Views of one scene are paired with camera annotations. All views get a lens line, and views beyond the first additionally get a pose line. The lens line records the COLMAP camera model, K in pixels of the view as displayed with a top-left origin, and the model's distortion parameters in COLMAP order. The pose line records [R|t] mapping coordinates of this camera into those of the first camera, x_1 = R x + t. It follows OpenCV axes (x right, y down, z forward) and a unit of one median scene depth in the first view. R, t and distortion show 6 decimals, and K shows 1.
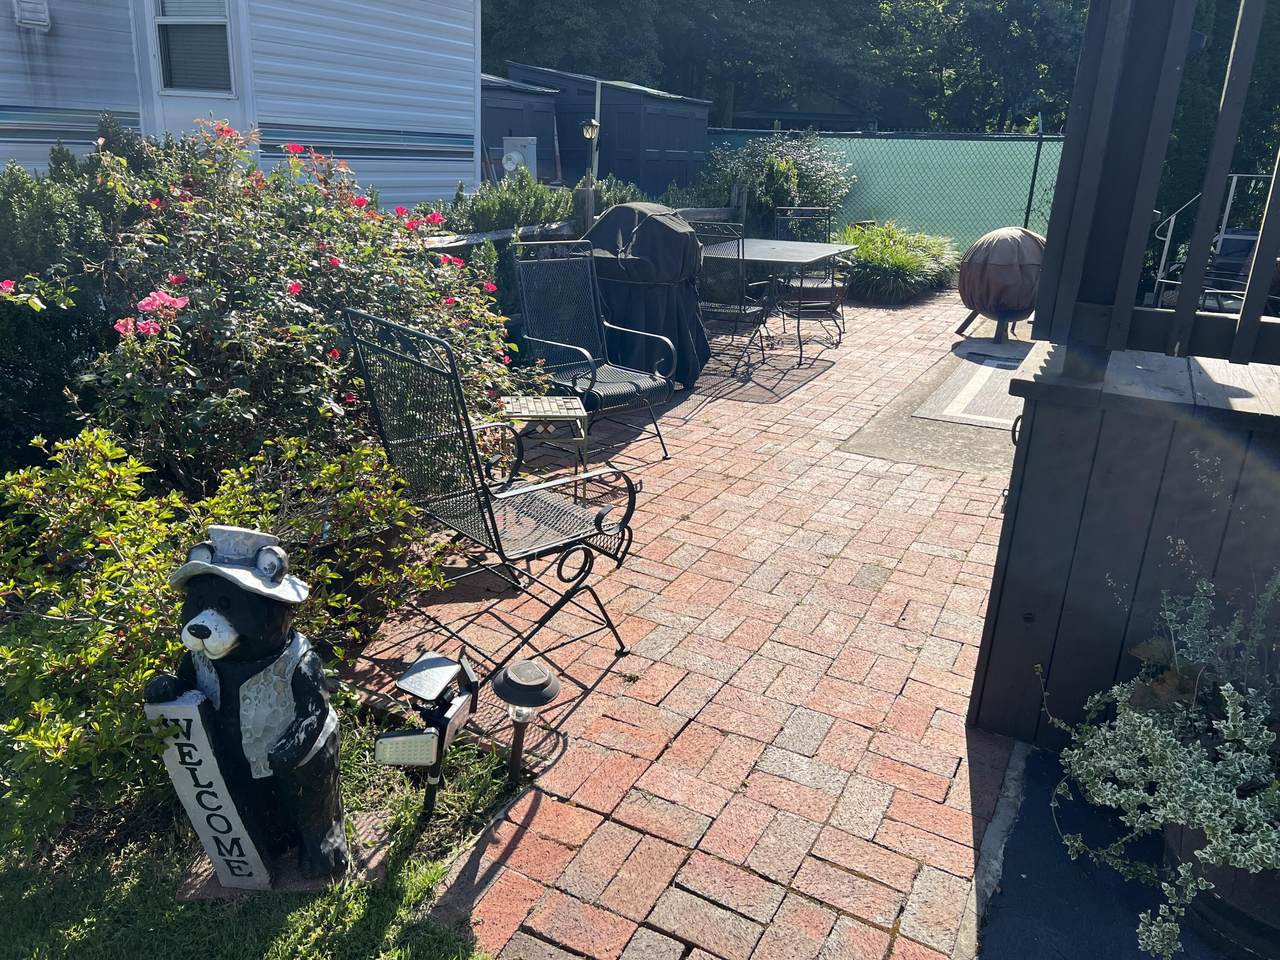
lens RADIAL K [[971.3, 0, 638.8], [0, 971.3, 482.4], [0, 0, 1]] dist [0.004666, -0.000616]
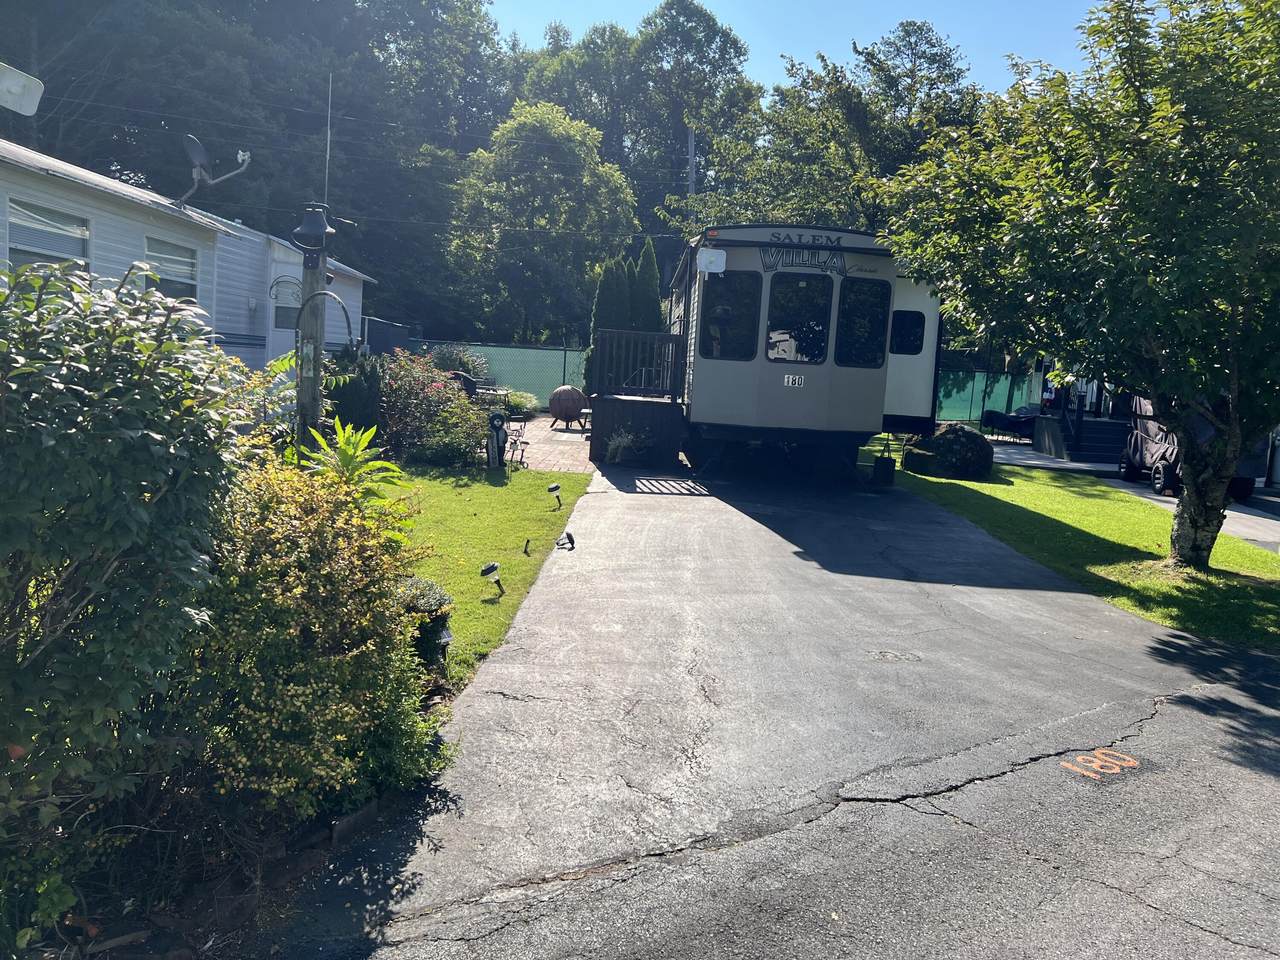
lens RADIAL K [[971.3, 0, 640.7], [0, 971.3, 482.3], [0, 0, 1]] dist [0.004666, -0.000616]
pose [[0.886639, -0.037912, 0.460906, -0.417143], [0.123137, 0.980009, -0.156265, 0.270941], [-0.445768, 0.195306, 0.873583, -0.833475]]
